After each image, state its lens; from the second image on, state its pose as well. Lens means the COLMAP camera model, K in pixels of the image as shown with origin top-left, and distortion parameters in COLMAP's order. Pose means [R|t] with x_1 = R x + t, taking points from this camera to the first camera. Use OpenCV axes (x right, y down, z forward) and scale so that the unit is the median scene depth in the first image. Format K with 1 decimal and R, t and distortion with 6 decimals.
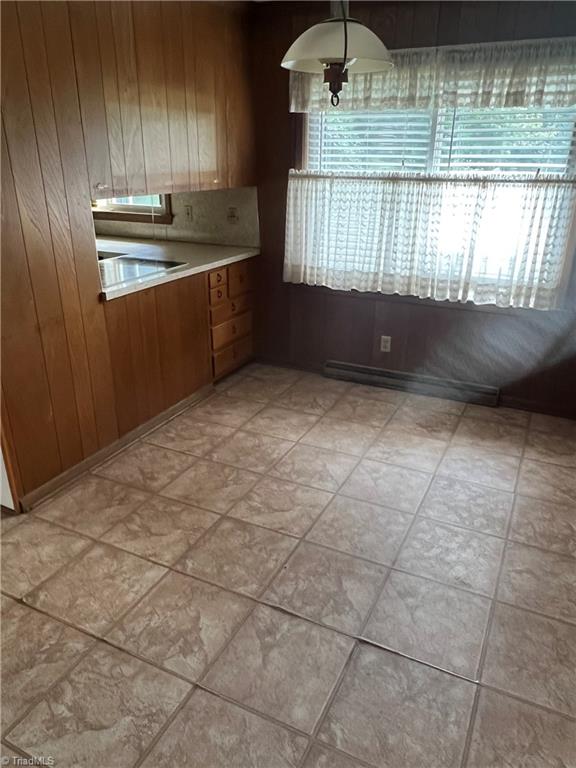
lens RADIAL K [[547.0, 0, 290.3], [0, 547.0, 386.9], [0, 0, 1]] dist [0.011728, 0.005418]
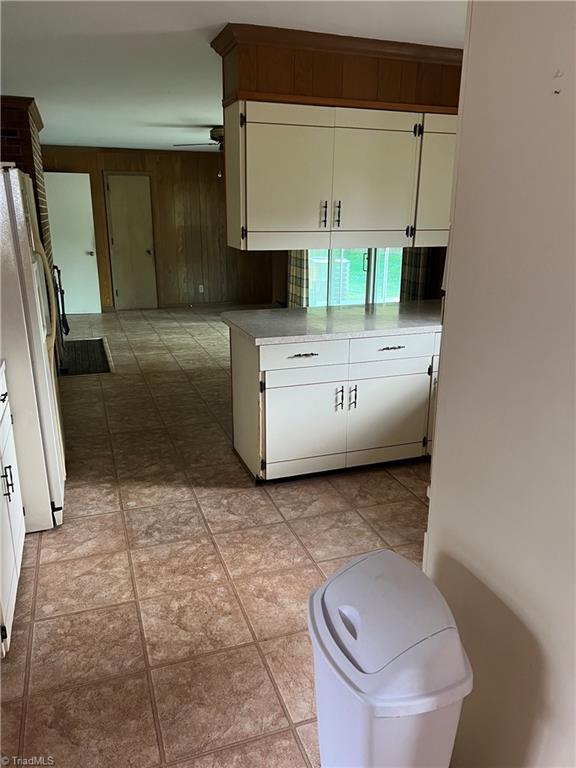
lens RADIAL K [[586.4, 0, 294.6], [0, 586.4, 387.5], [0, 0, 1]] dist [0.037009, -0.041603]
pose [[0.720448, 0.204299, -0.662735, 0.646656], [-0.275021, 0.961435, -0.002594, 0.001131], [0.636646, 0.184135, 0.748850, 0.014192]]
